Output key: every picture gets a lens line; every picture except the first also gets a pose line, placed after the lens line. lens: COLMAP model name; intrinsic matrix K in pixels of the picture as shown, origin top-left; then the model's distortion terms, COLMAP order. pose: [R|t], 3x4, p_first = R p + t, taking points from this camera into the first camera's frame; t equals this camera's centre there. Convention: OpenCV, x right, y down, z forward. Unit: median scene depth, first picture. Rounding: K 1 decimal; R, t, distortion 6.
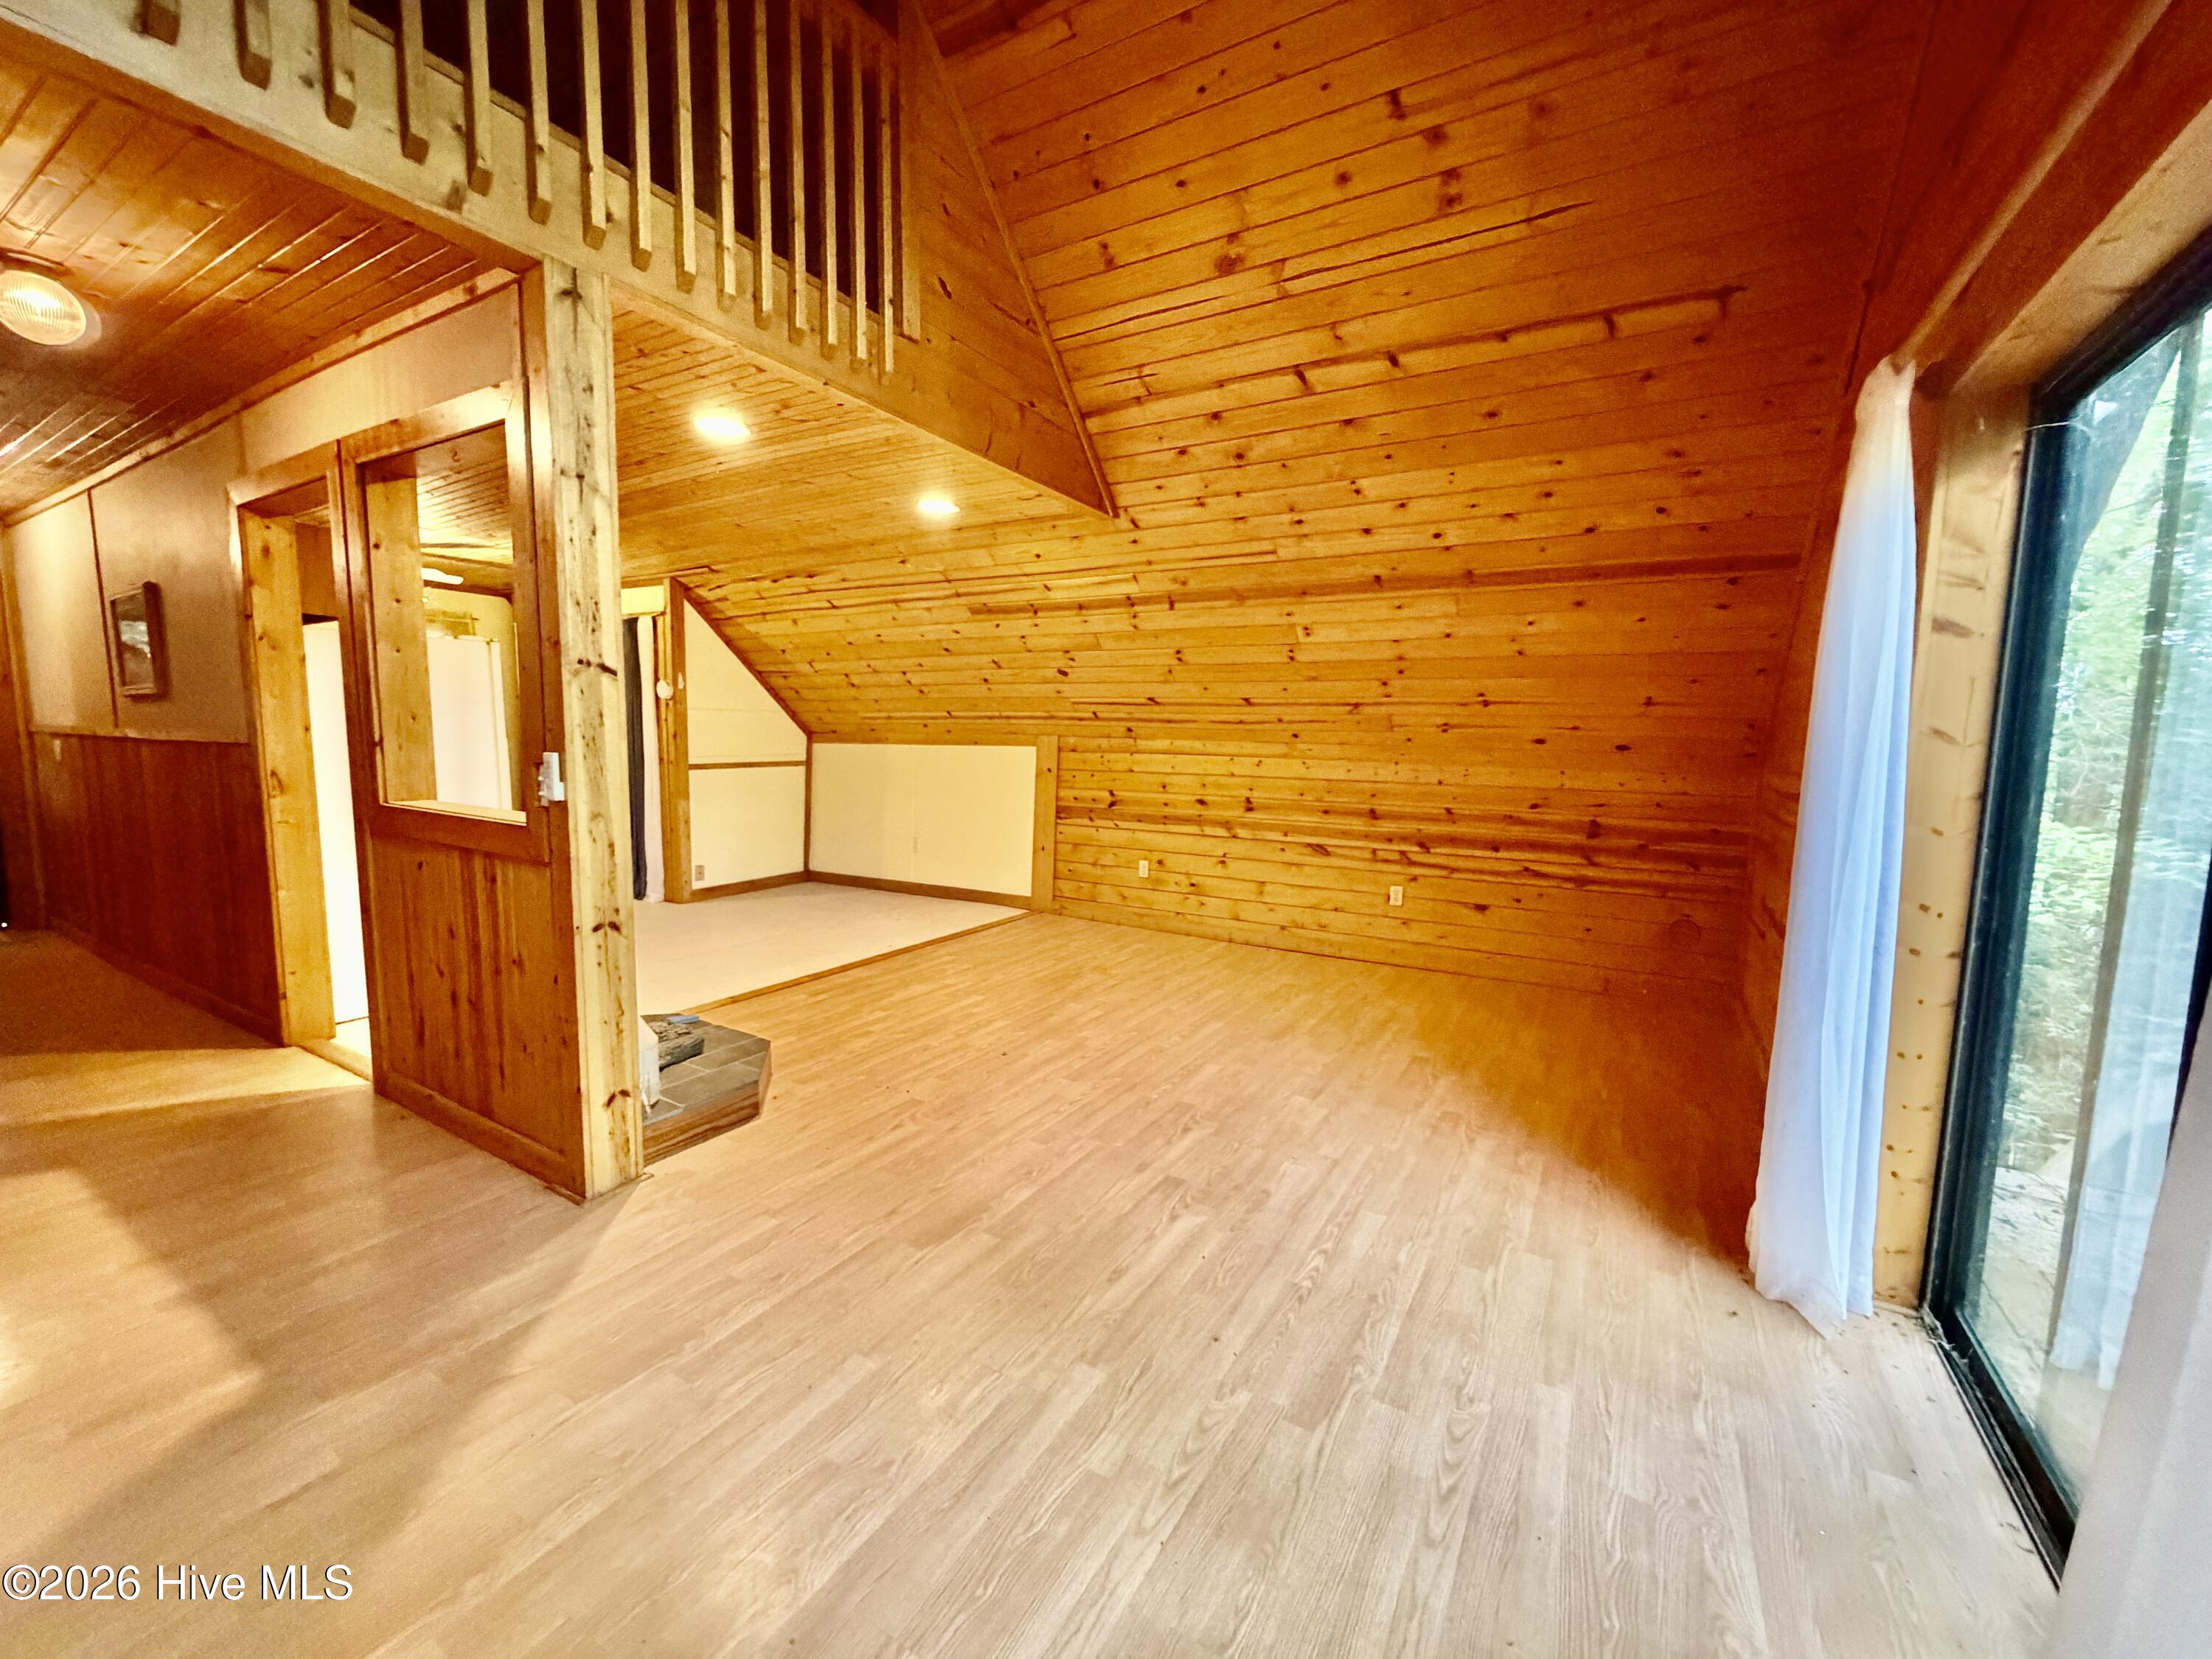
lens RADIAL K [[881.3, 0, 1106.0], [0, 881.3, 829.5], [0, 0, 1]] dist [-0.004251, 0.001272]
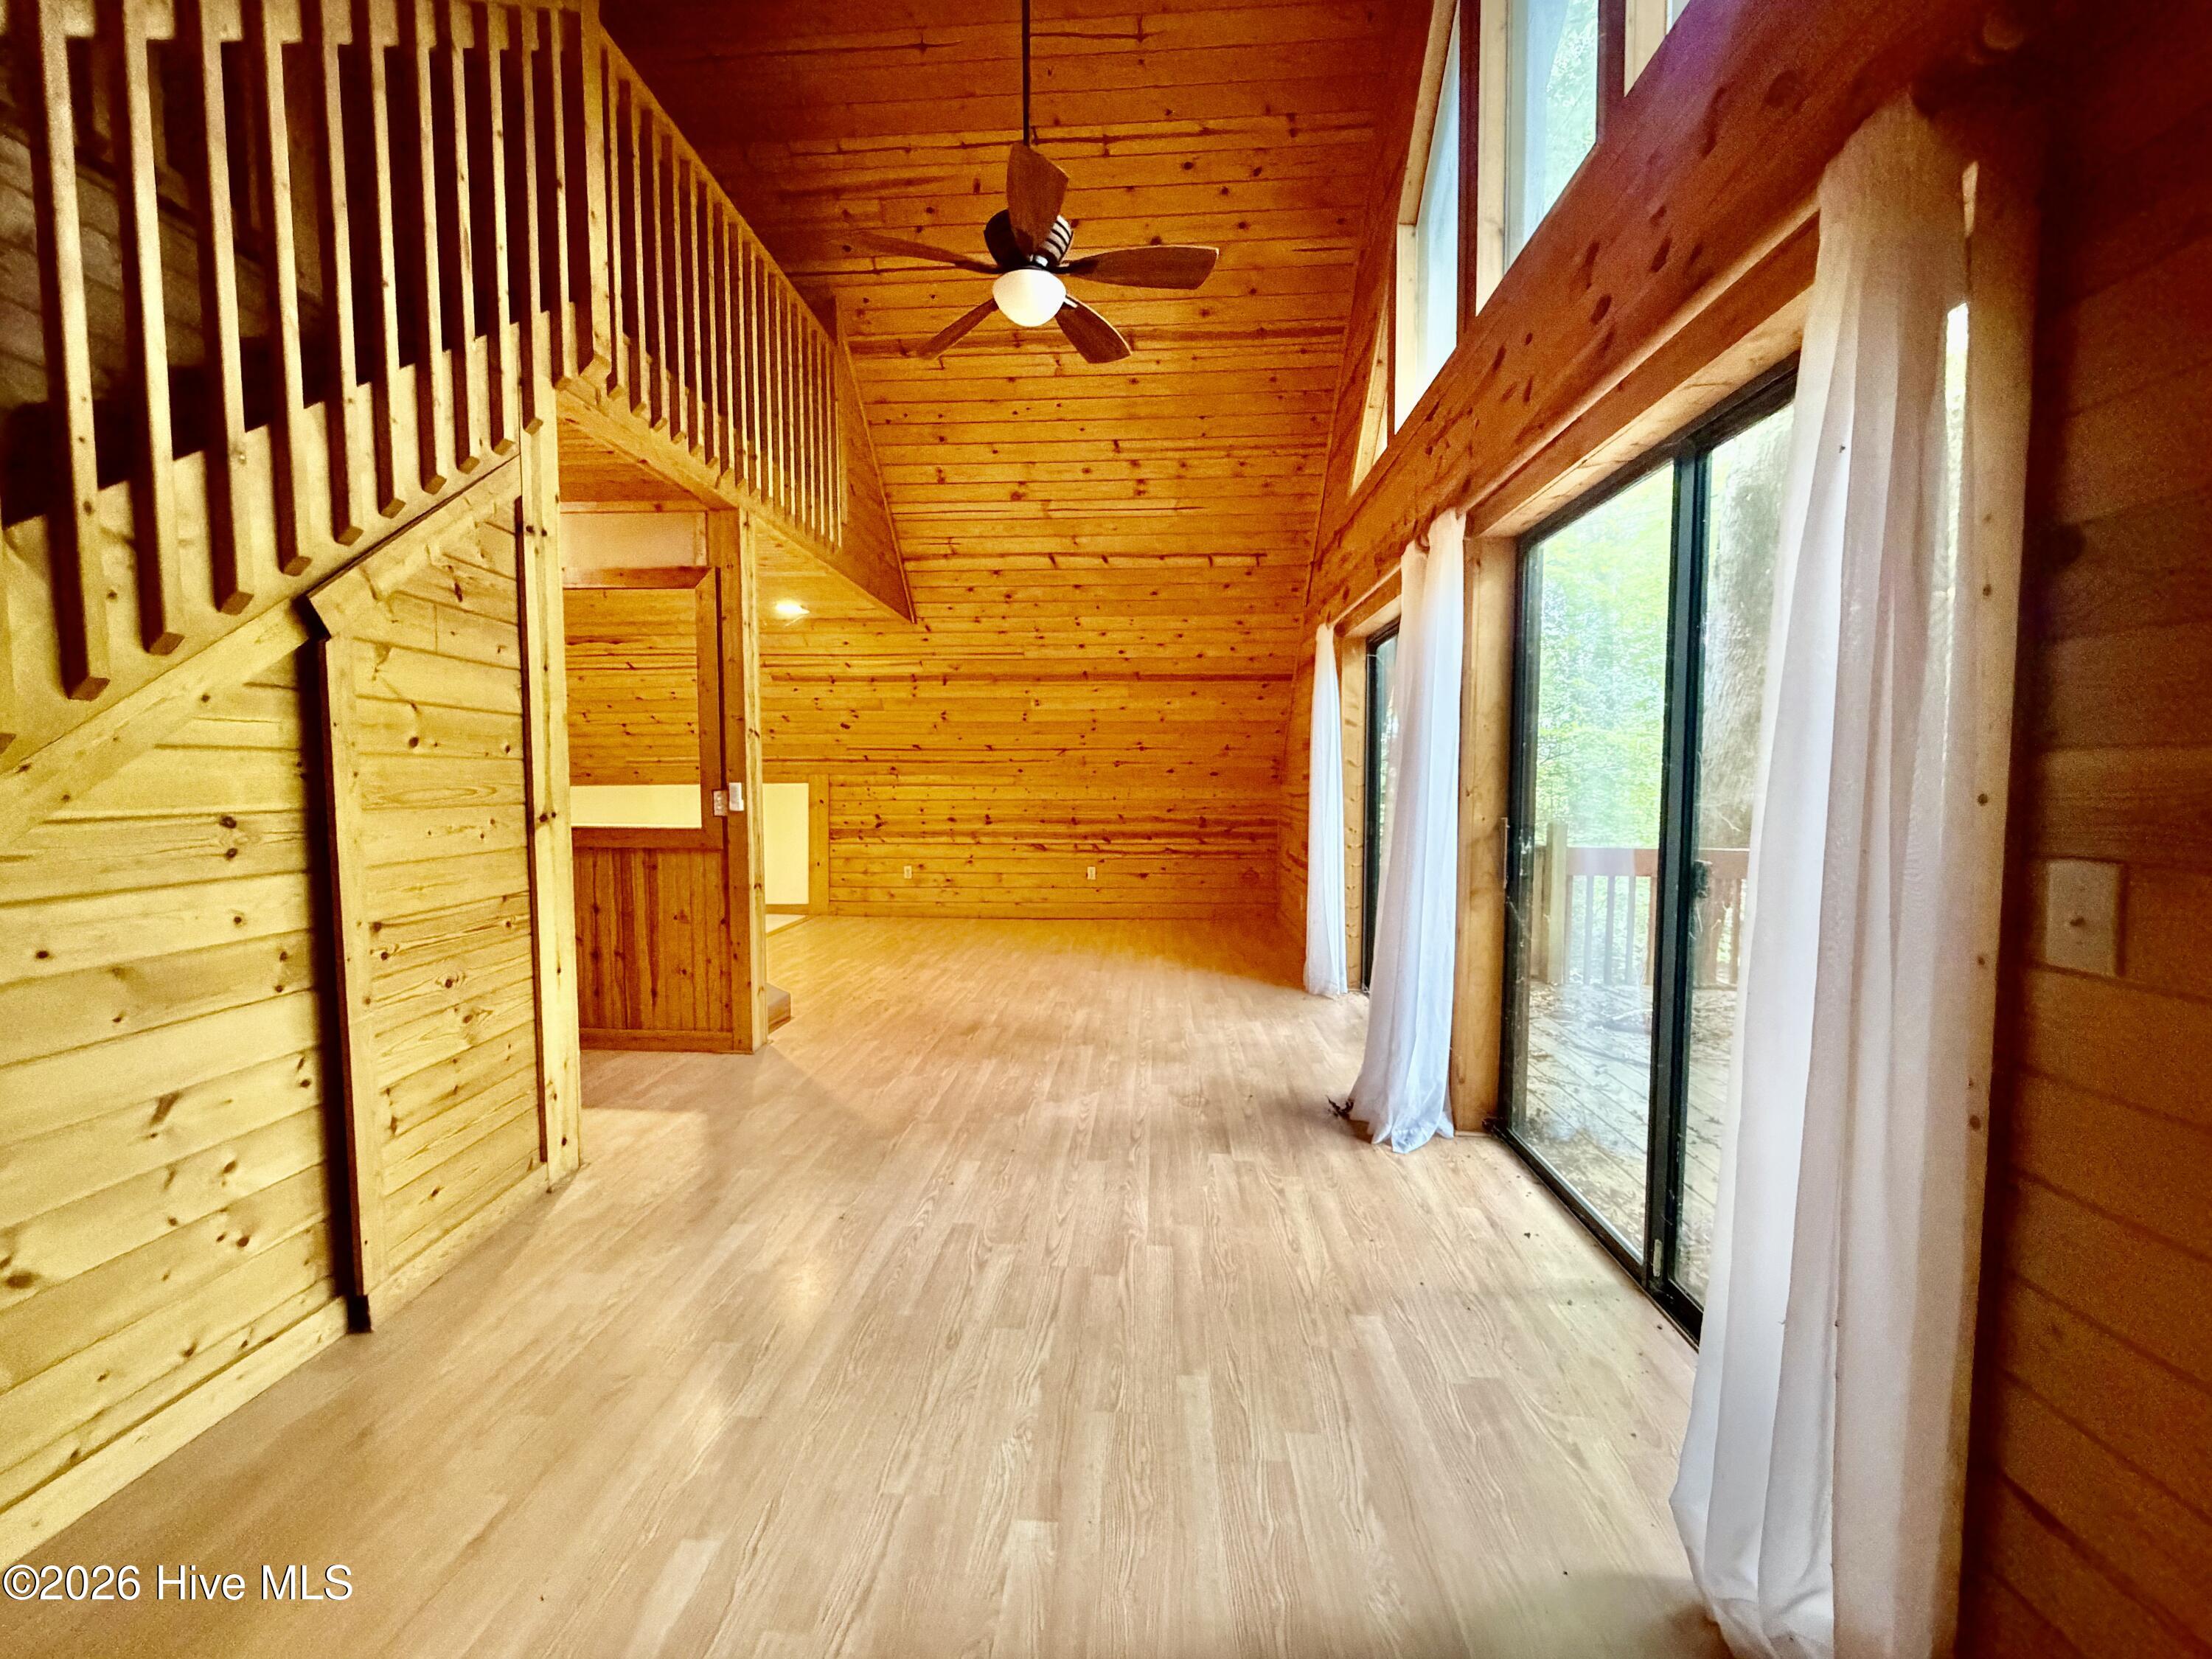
lens RADIAL K [[881.3, 0, 1106.0], [0, 881.3, 829.5], [0, 0, 1]] dist [-0.004251, 0.001272]
pose [[0.887412, -0.046058, 0.458671, -0.527785], [0.066734, 0.997350, -0.028964, 0.068302], [-0.456122, 0.056312, 0.888134, -0.571266]]
